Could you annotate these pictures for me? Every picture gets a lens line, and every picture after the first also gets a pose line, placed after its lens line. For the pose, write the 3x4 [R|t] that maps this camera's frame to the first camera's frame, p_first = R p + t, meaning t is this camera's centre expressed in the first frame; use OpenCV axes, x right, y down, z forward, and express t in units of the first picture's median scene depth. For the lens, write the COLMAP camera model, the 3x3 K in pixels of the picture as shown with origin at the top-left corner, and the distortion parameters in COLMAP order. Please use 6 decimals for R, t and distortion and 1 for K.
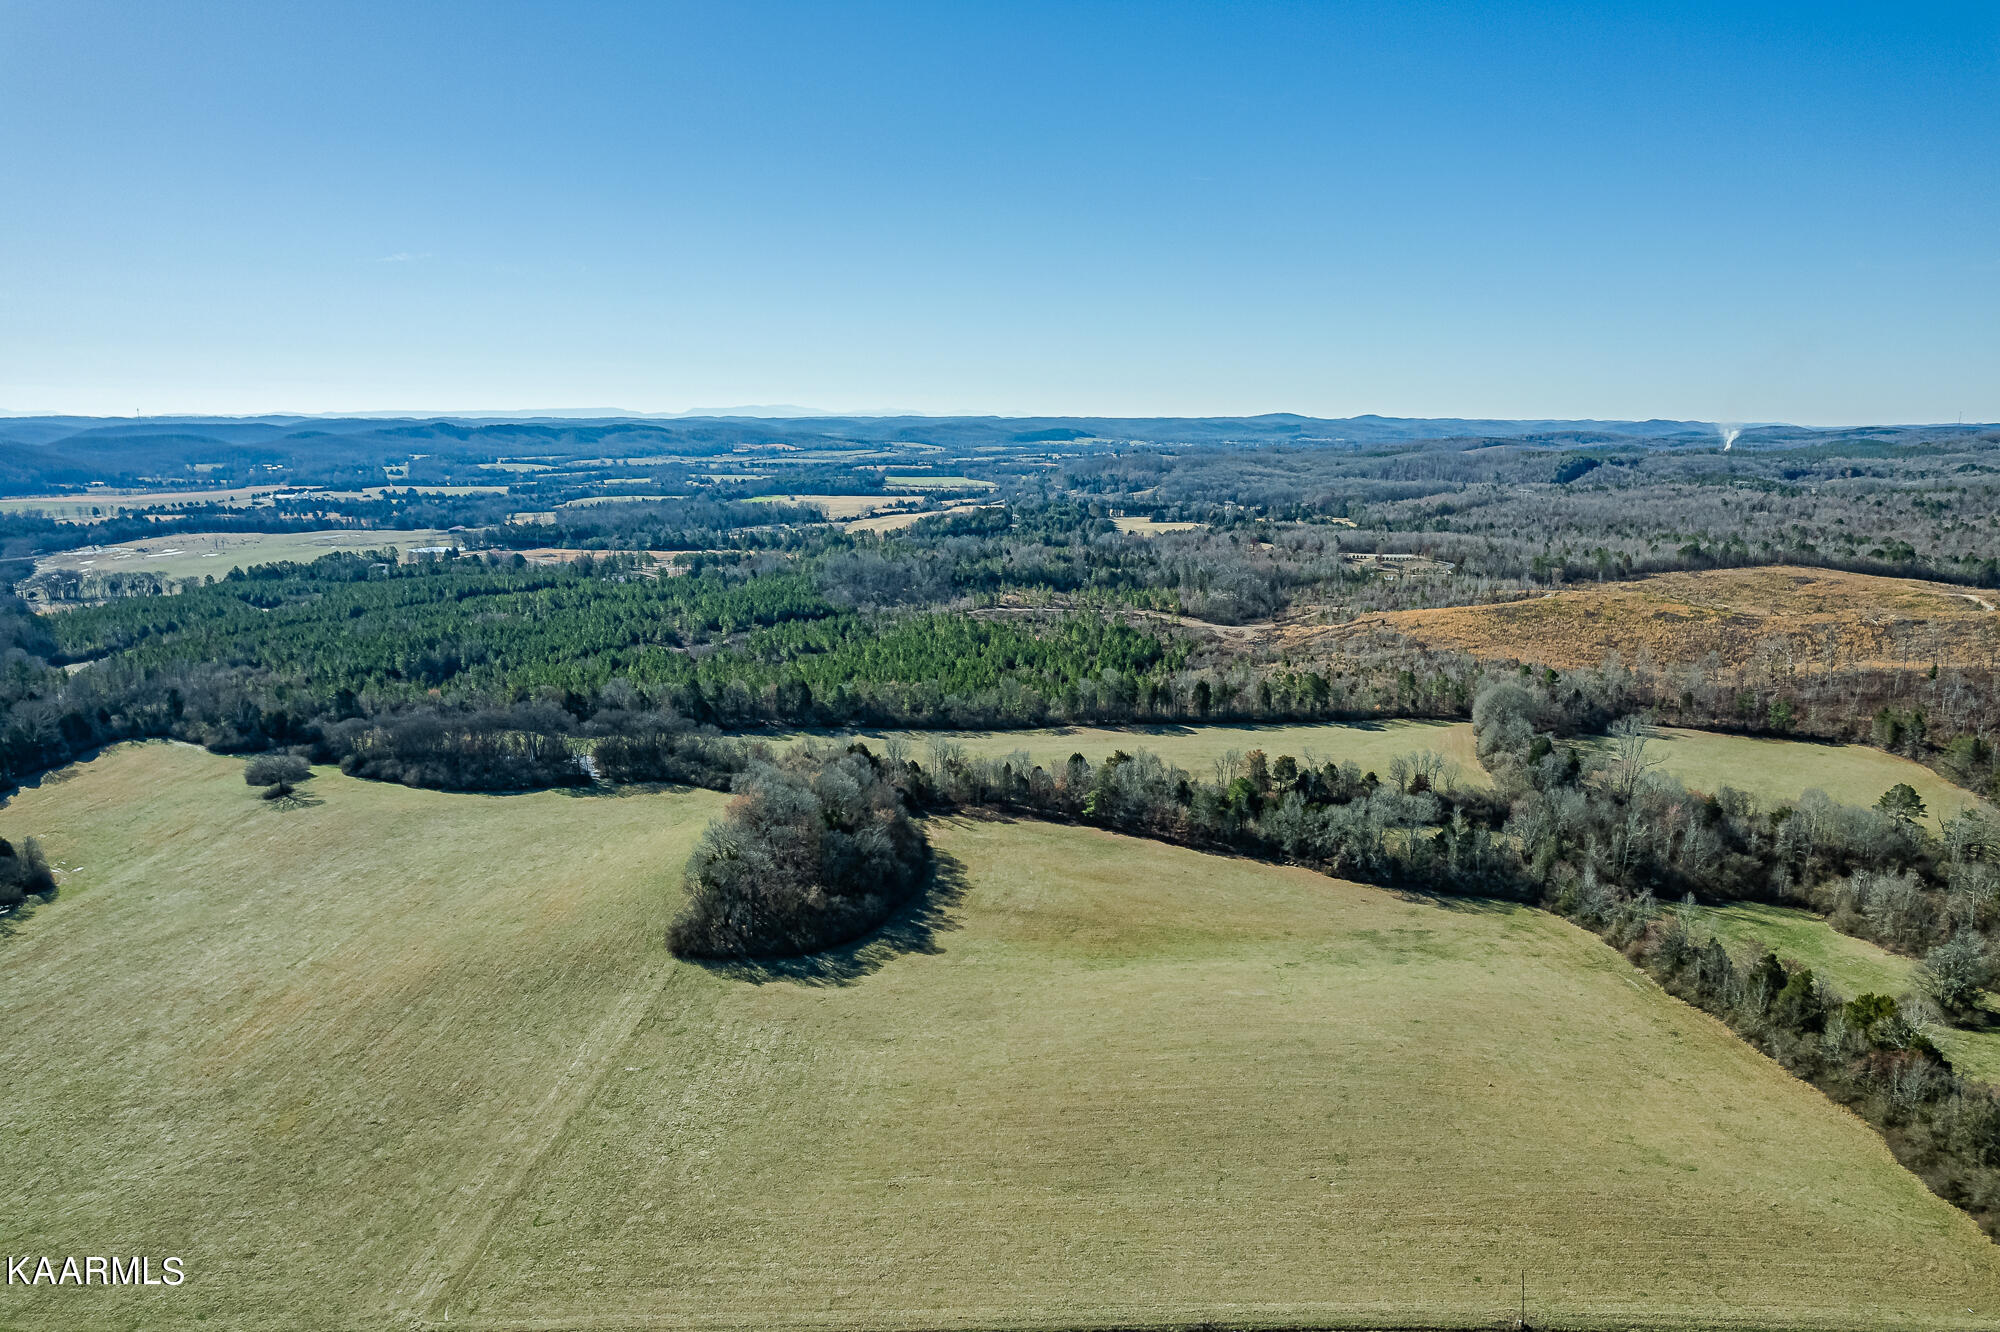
lens RADIAL K [[1282.0, 0, 1003.5], [0, 1282.0, 653.3], [0, 0, 1]] dist [-0.071792, 0.063936]
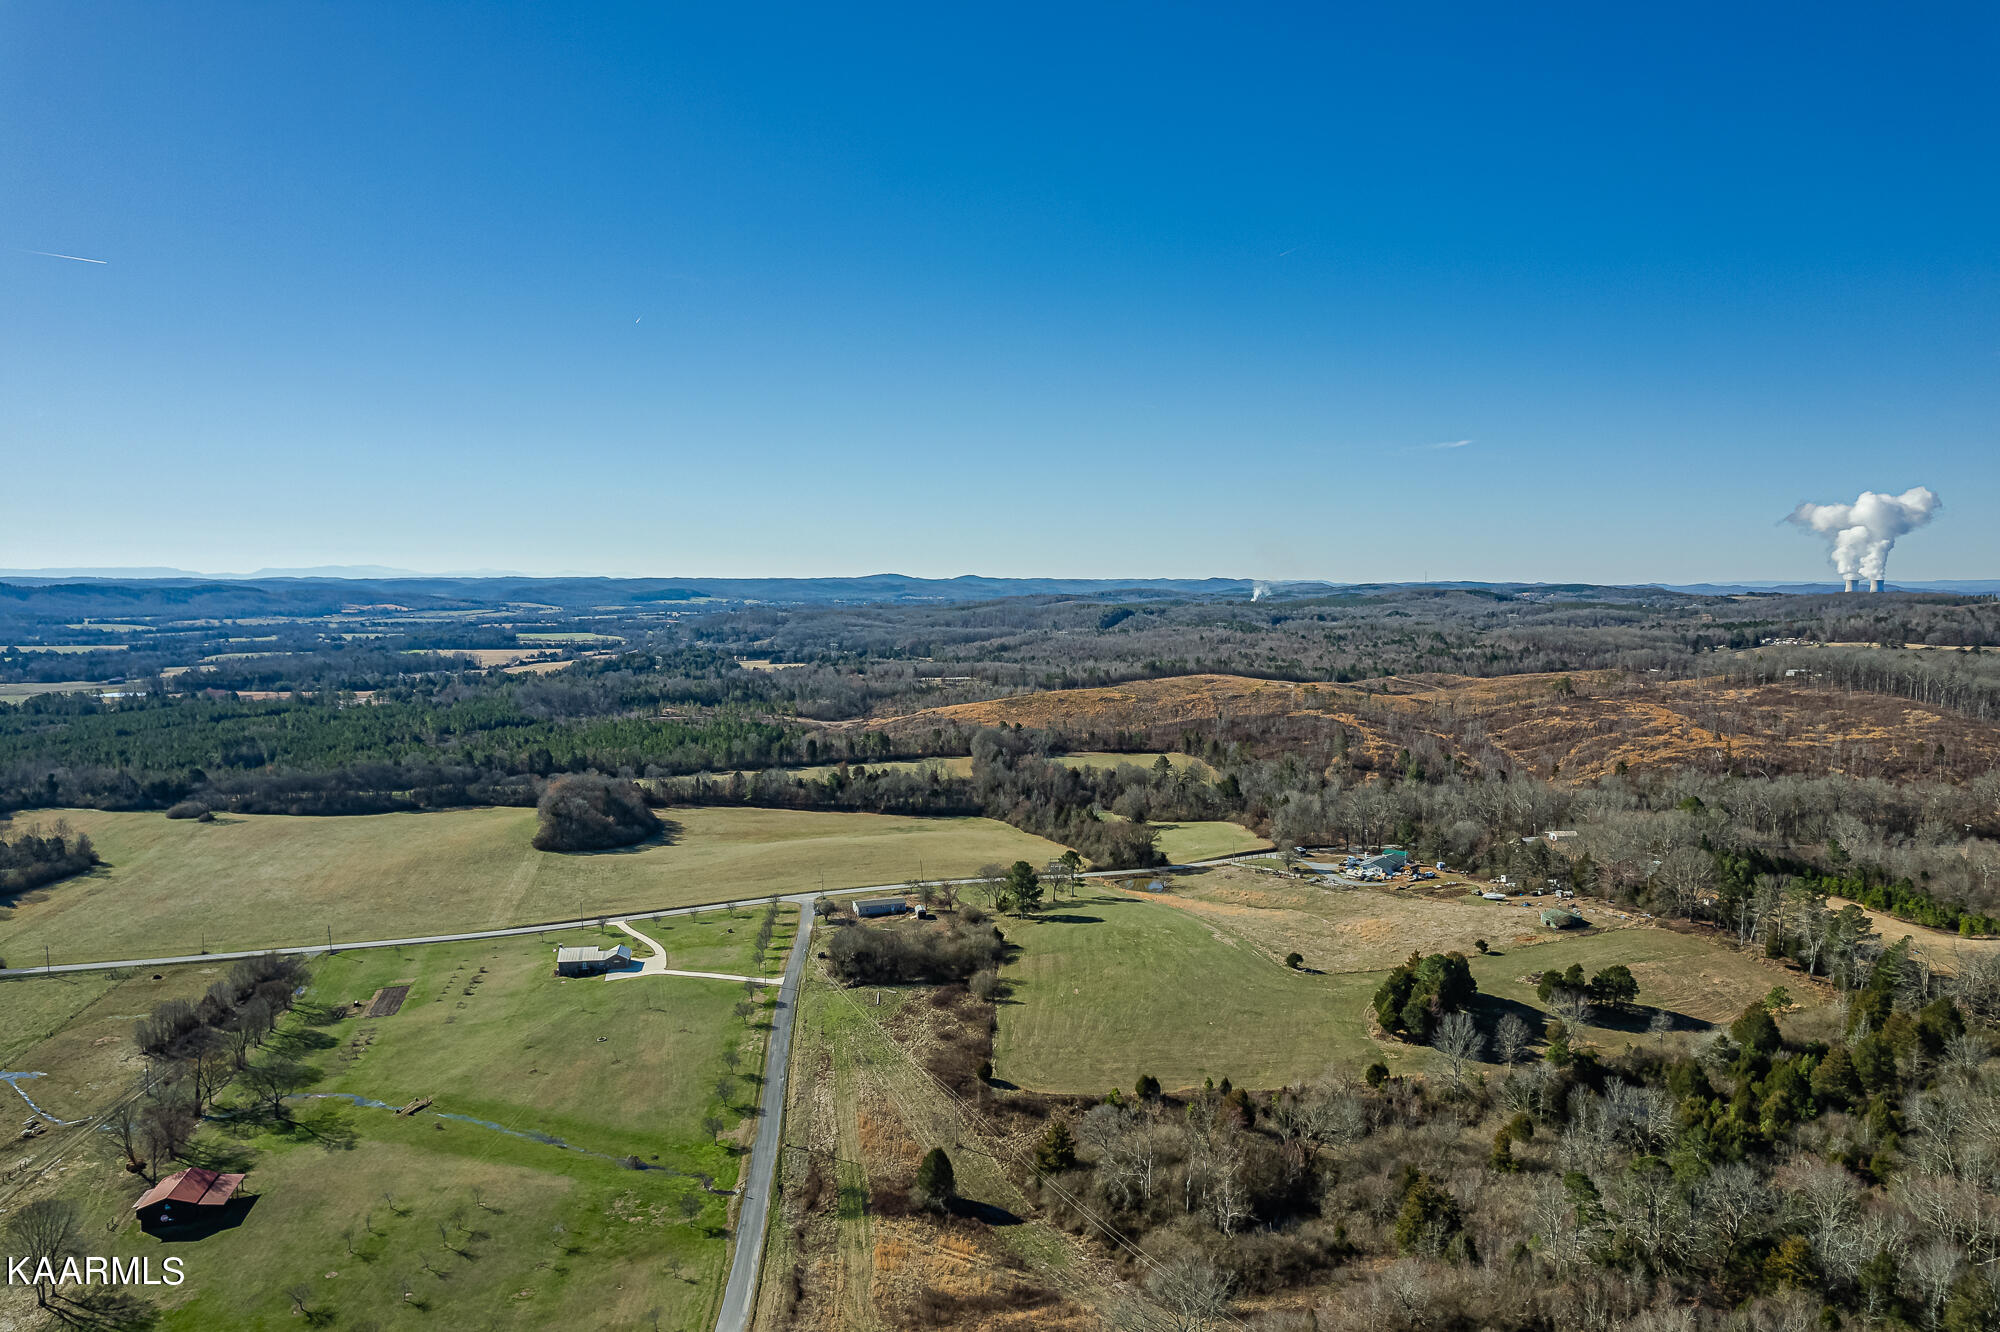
lens RADIAL K [[1282.0, 0, 998.1], [0, 1282.0, 677.4], [0, 0, 1]] dist [-0.071792, 0.063936]
pose [[0.956805, -0.020882, 0.289981, -0.050675], [0.051225, 0.993922, -0.097446, 0.068508], [-0.286184, 0.108091, 0.952058, -0.362230]]
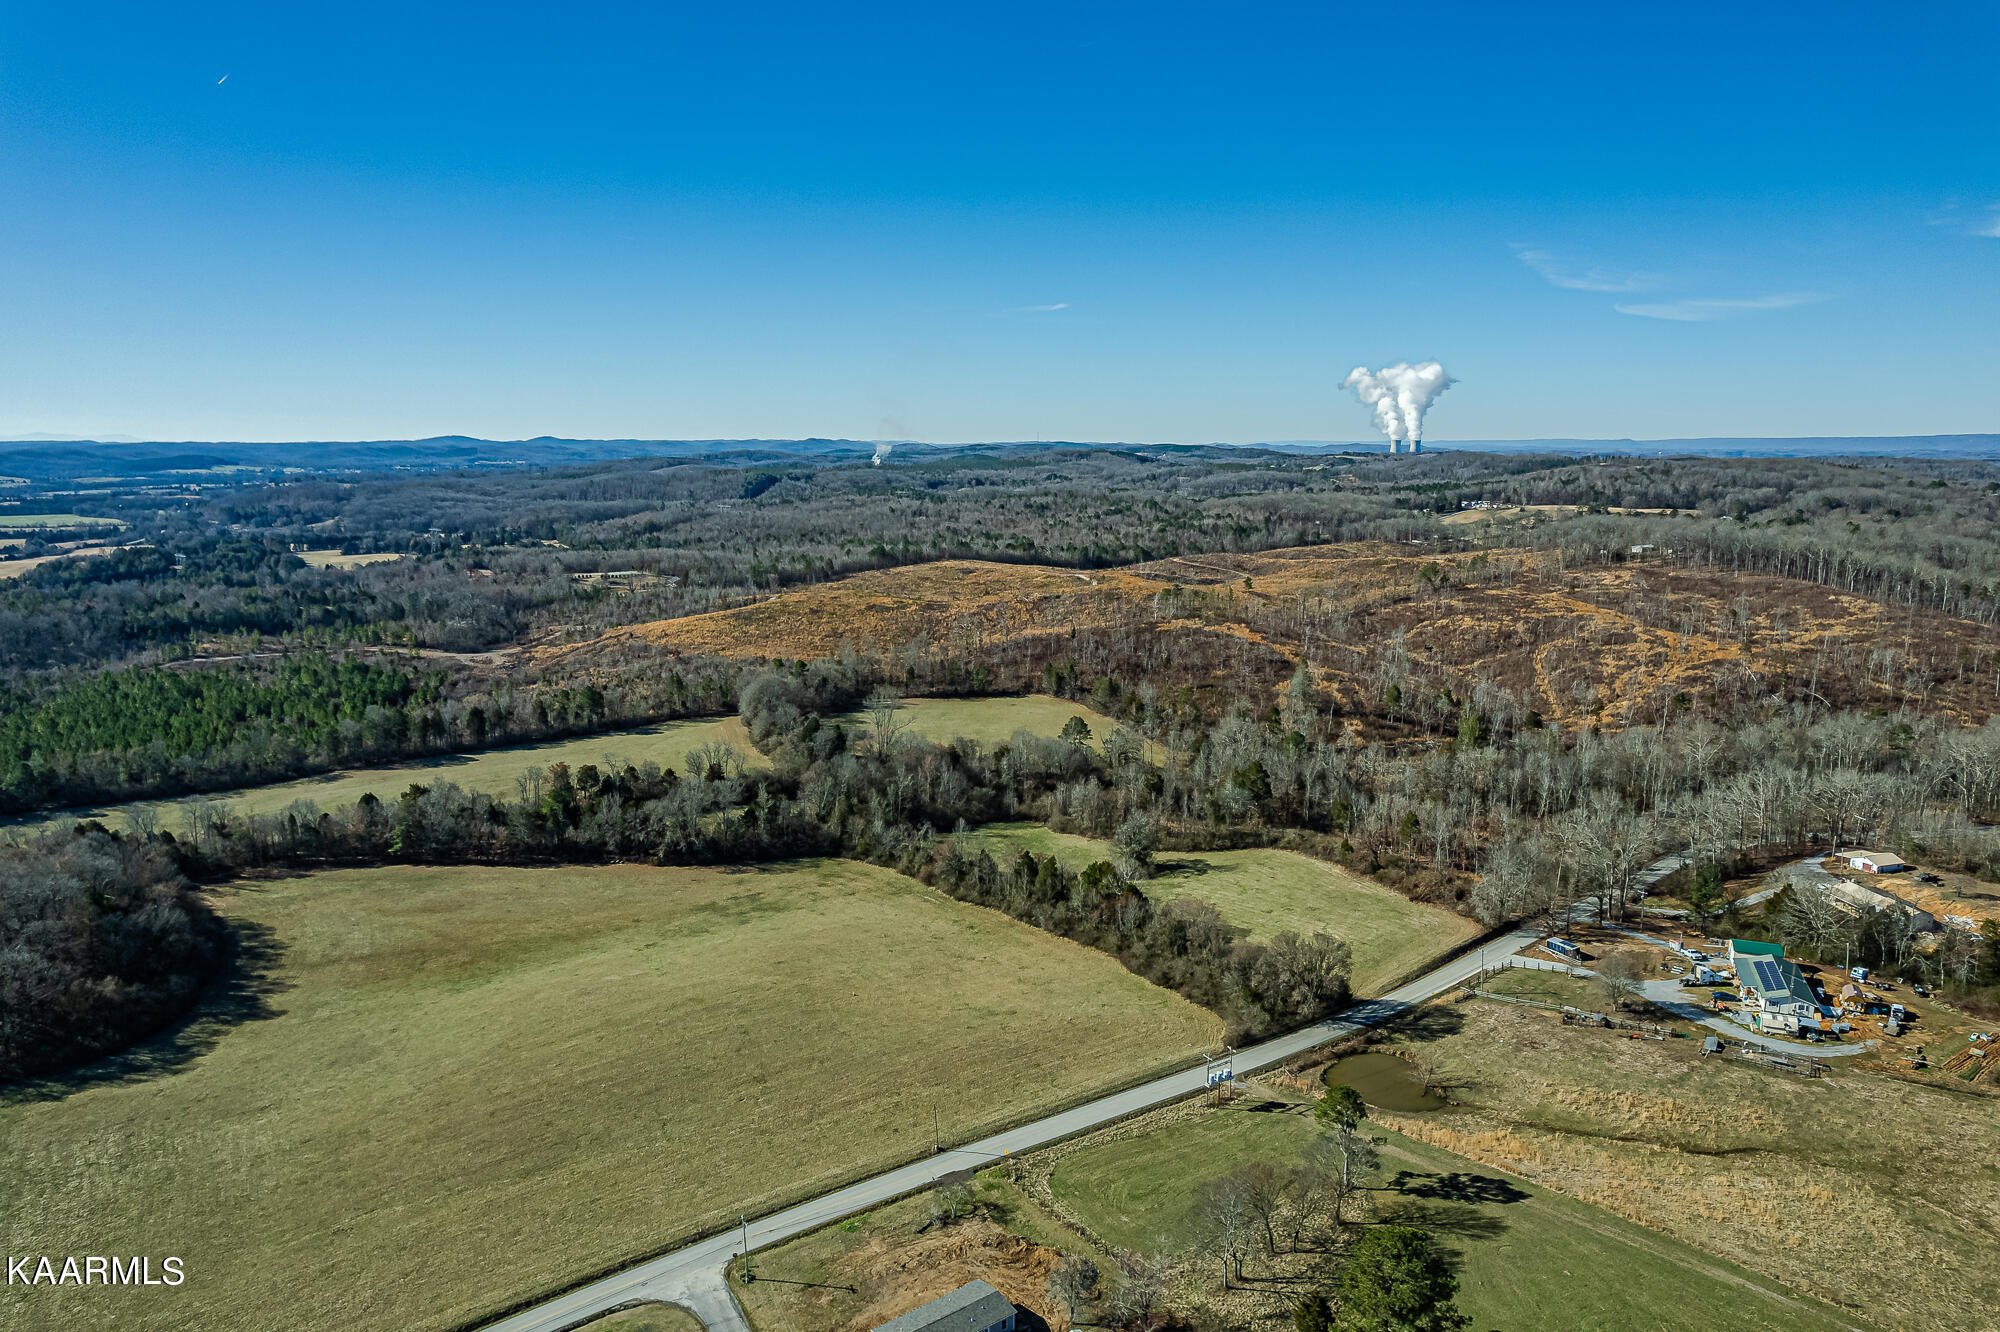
lens RADIAL K [[1282.0, 0, 993.3], [0, 1282.0, 673.0], [0, 0, 1]] dist [-0.071792, 0.063936]
pose [[0.819231, -0.101668, 0.564380, -0.041416], [0.102490, 0.994271, 0.030338, 0.004100], [-0.564231, 0.032989, 0.824958, -0.021114]]
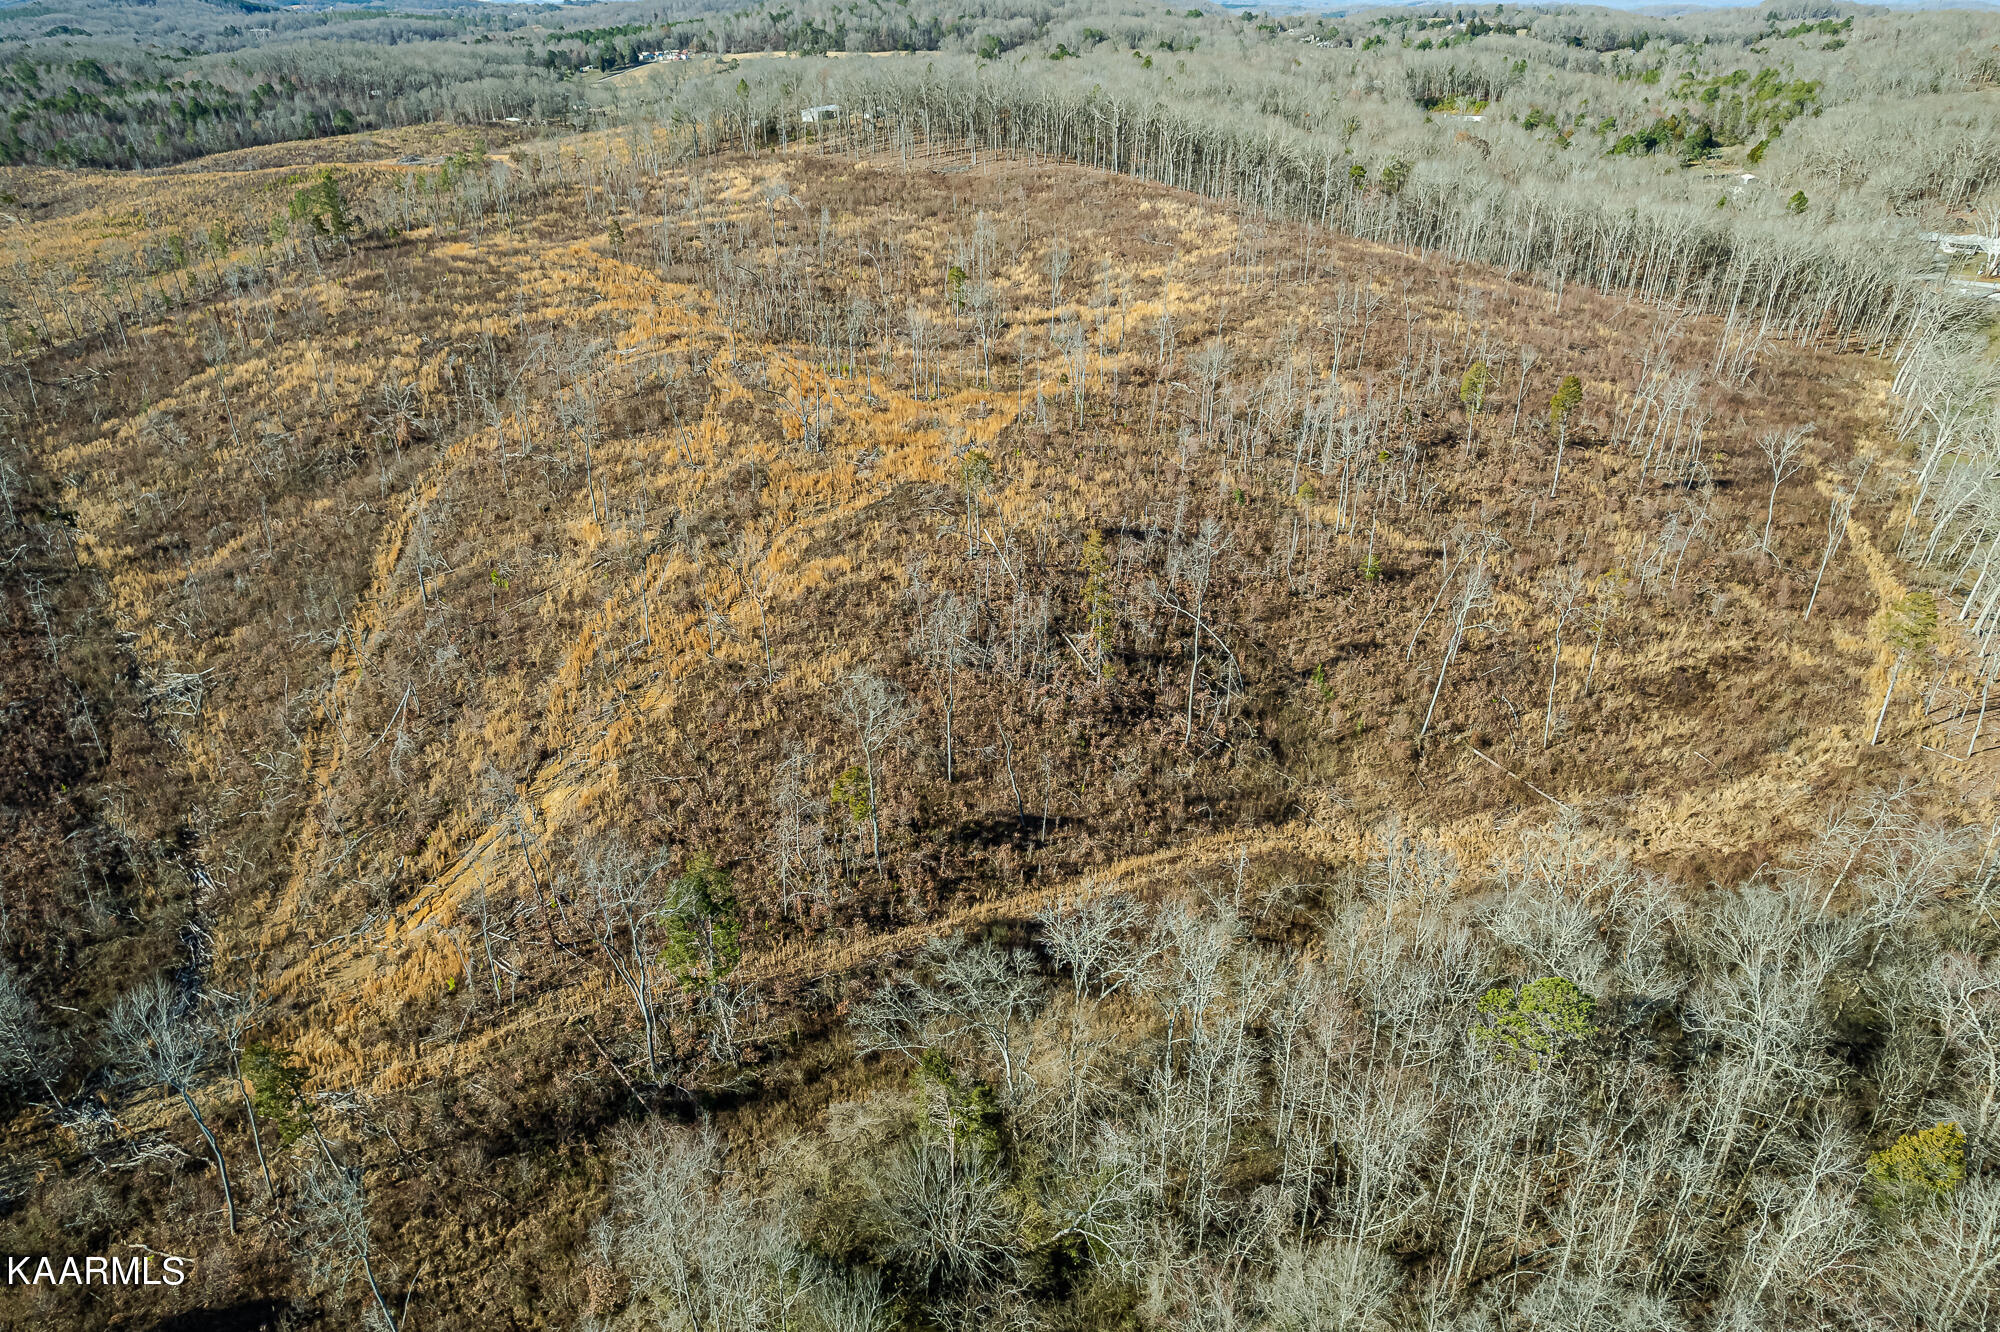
lens RADIAL K [[1282.0, 0, 999.3], [0, 1282.0, 676.0], [0, 0, 1]] dist [-0.071792, 0.063936]
pose [[0.418224, -0.429437, 0.800420, 0.471241], [0.162911, 0.902360, 0.399007, 0.002458], [-0.893616, -0.036477, 0.447348, 0.201905]]
